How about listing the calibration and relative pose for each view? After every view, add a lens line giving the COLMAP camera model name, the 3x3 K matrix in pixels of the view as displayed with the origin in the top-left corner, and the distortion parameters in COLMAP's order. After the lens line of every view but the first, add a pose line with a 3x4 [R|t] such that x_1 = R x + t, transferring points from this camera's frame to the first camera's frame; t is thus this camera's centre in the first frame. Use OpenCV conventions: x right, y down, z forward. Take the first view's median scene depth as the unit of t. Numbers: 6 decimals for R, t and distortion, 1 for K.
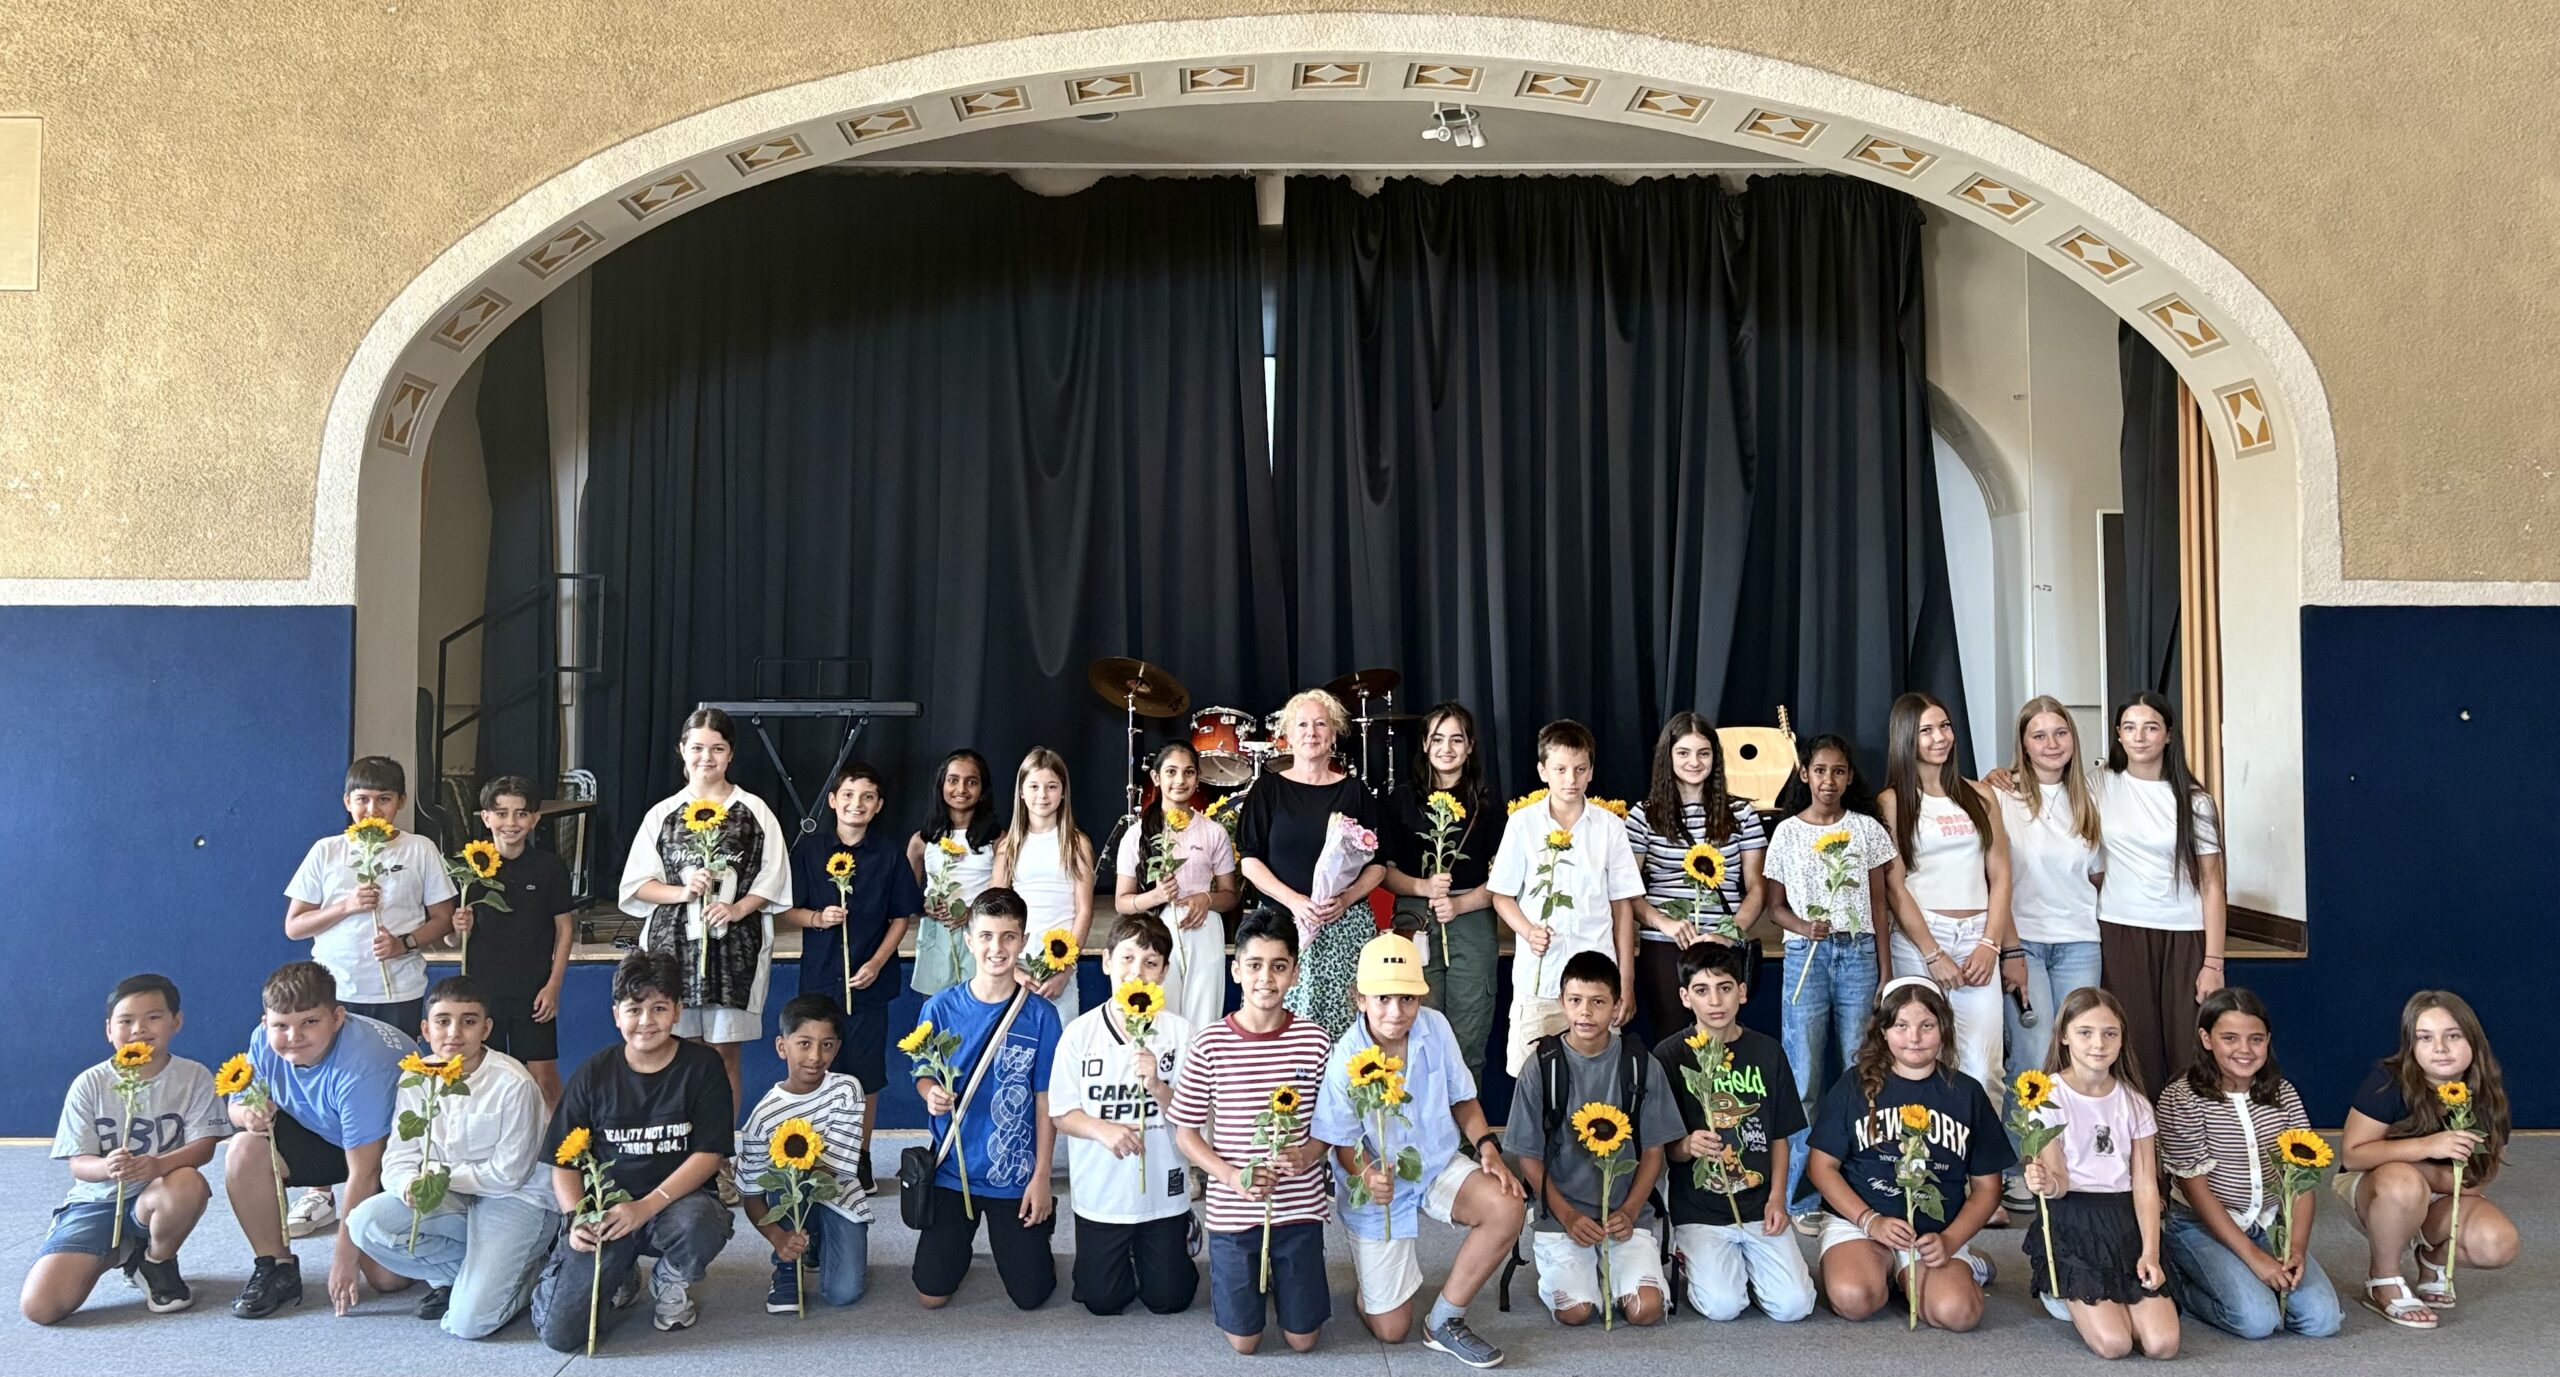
lens RADIAL K [[2012.7, 0, 1237.0], [0, 2012.7, 628.2], [0, 0, 1]] dist [0.040094, 0.004472]
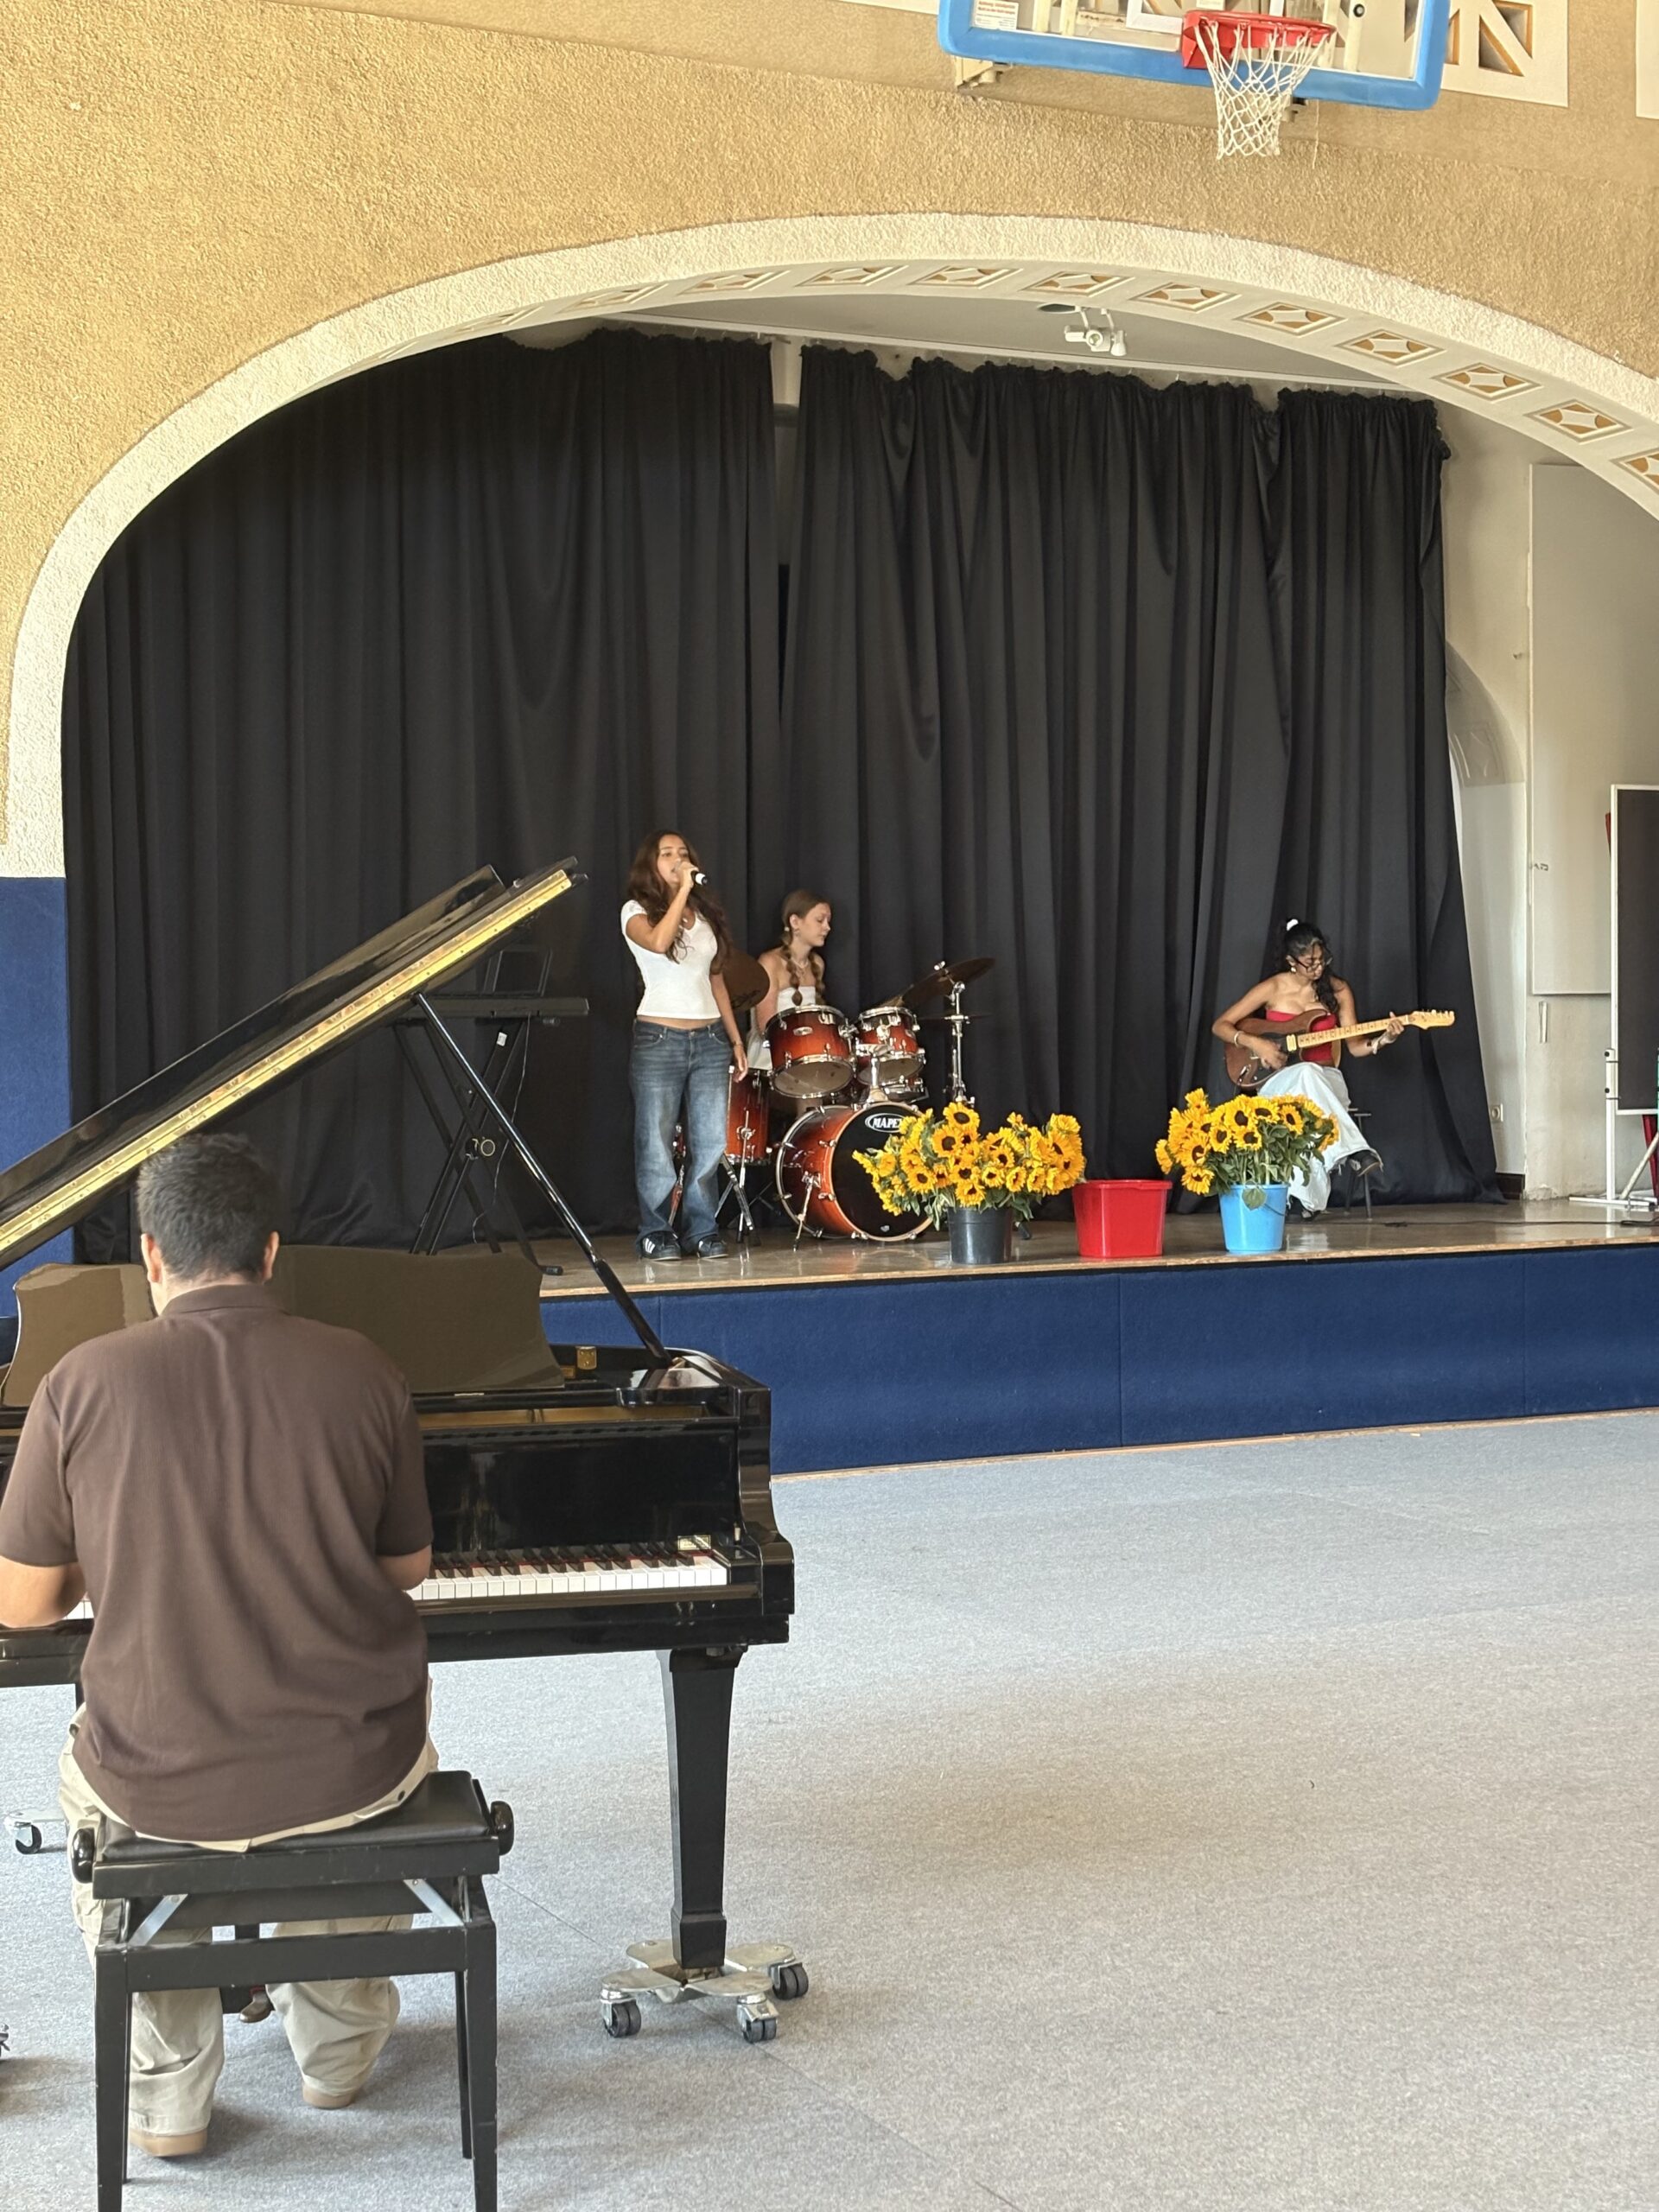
lens RADIAL K [[3369.2, 0, 867.0], [0, 3369.2, 1171.1], [0, 0, 1]] dist [0.366568, -1.511397]
pose [[0.891866, -0.028726, 0.451386, -0.747468], [-0.011282, 0.996258, 0.085693, -0.015027], [-0.452158, -0.081520, 0.888205, -0.334202]]
